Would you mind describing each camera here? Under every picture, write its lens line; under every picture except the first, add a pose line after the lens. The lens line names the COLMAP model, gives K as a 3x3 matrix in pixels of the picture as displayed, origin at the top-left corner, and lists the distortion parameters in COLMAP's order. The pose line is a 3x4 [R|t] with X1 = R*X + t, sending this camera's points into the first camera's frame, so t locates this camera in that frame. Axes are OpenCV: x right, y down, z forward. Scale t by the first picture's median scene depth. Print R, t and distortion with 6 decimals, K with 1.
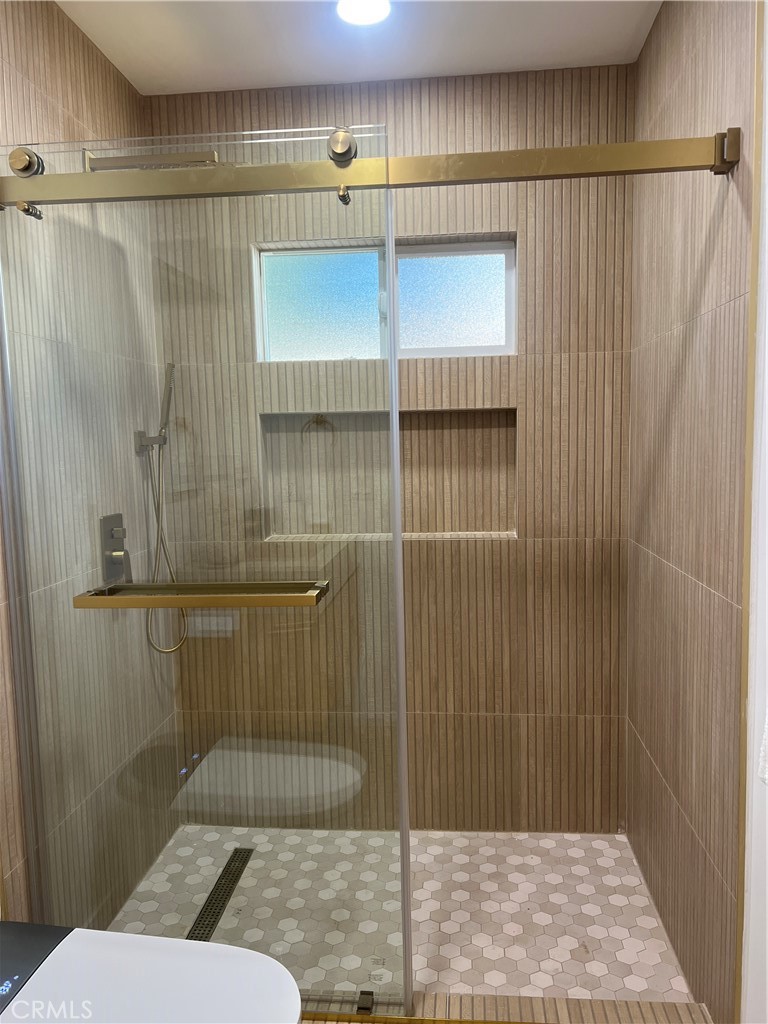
lens RADIAL K [[775.3, 0, 394.3], [0, 775.3, 514.8], [0, 0, 1]] dist [0.056878, -0.066405]
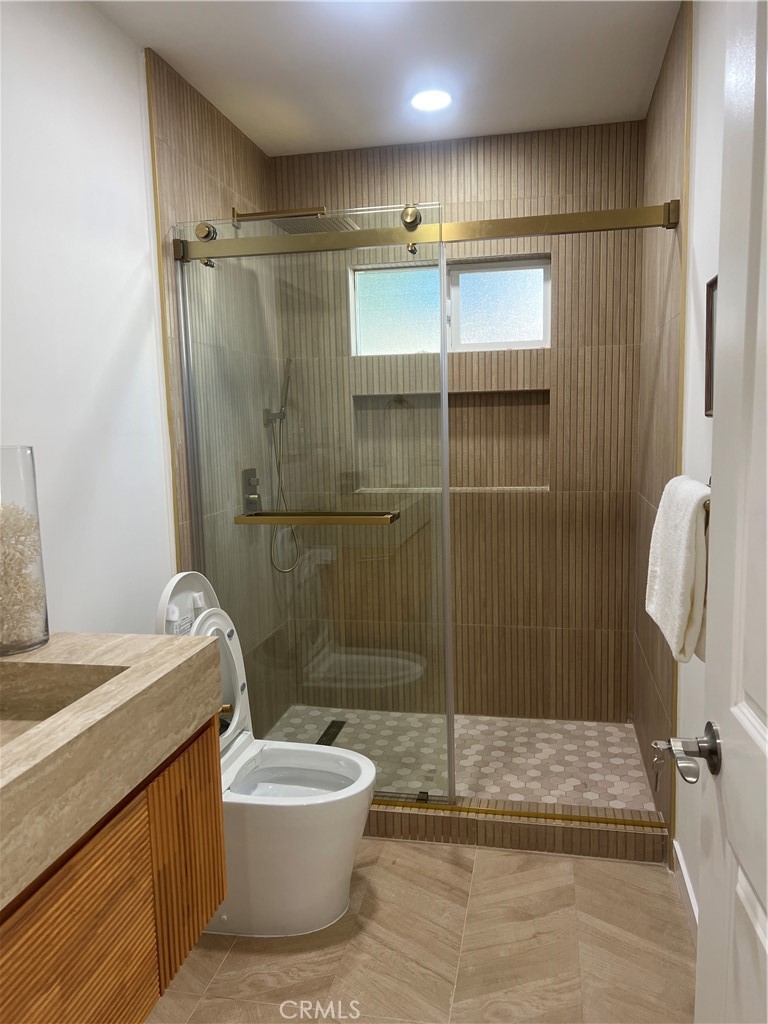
lens RADIAL K [[775.3, 0, 384.7], [0, 775.3, 515.6], [0, 0, 1]] dist [0.056878, -0.066405]
pose [[0.992360, 0.013374, -0.122648, 0.046846], [-0.010009, 0.999557, 0.028015, 0.038233], [0.122968, -0.026573, 0.992055, -0.319441]]
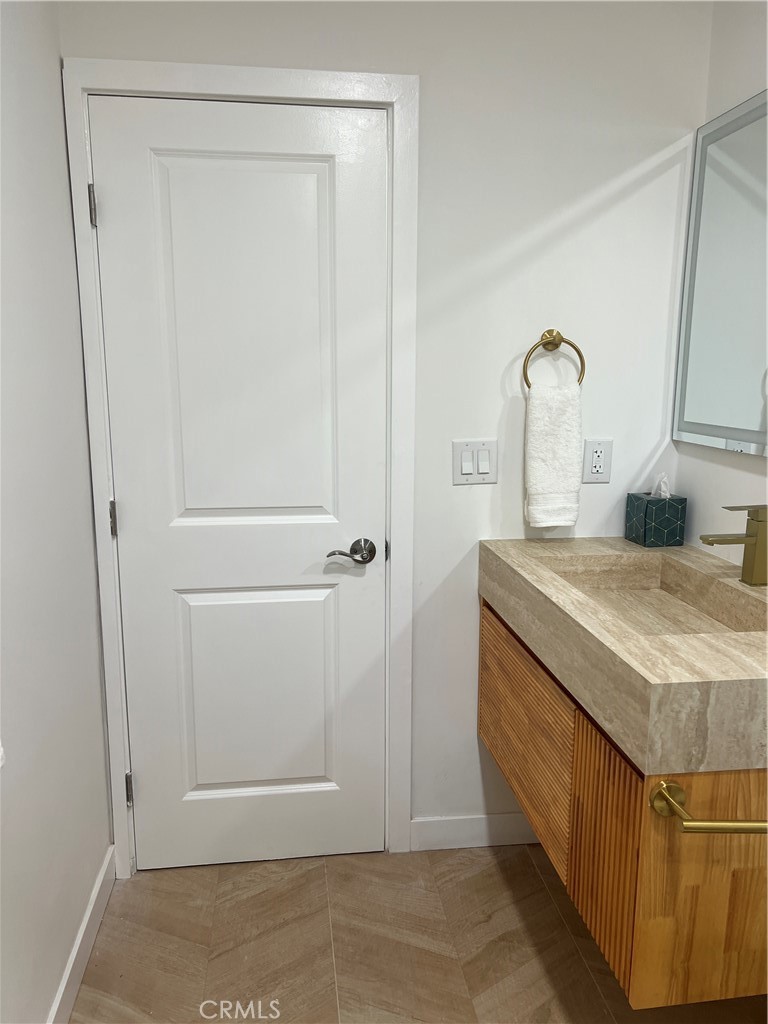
lens RADIAL K [[775.3, 0, 382.5], [0, 775.3, 514.1], [0, 0, 1]] dist [0.056878, -0.066405]
pose [[-0.979676, 0.052560, -0.193576, 0.078948], [-0.003503, 0.960428, 0.278506, -0.073068], [0.200554, 0.273524, -0.940725, 0.700486]]
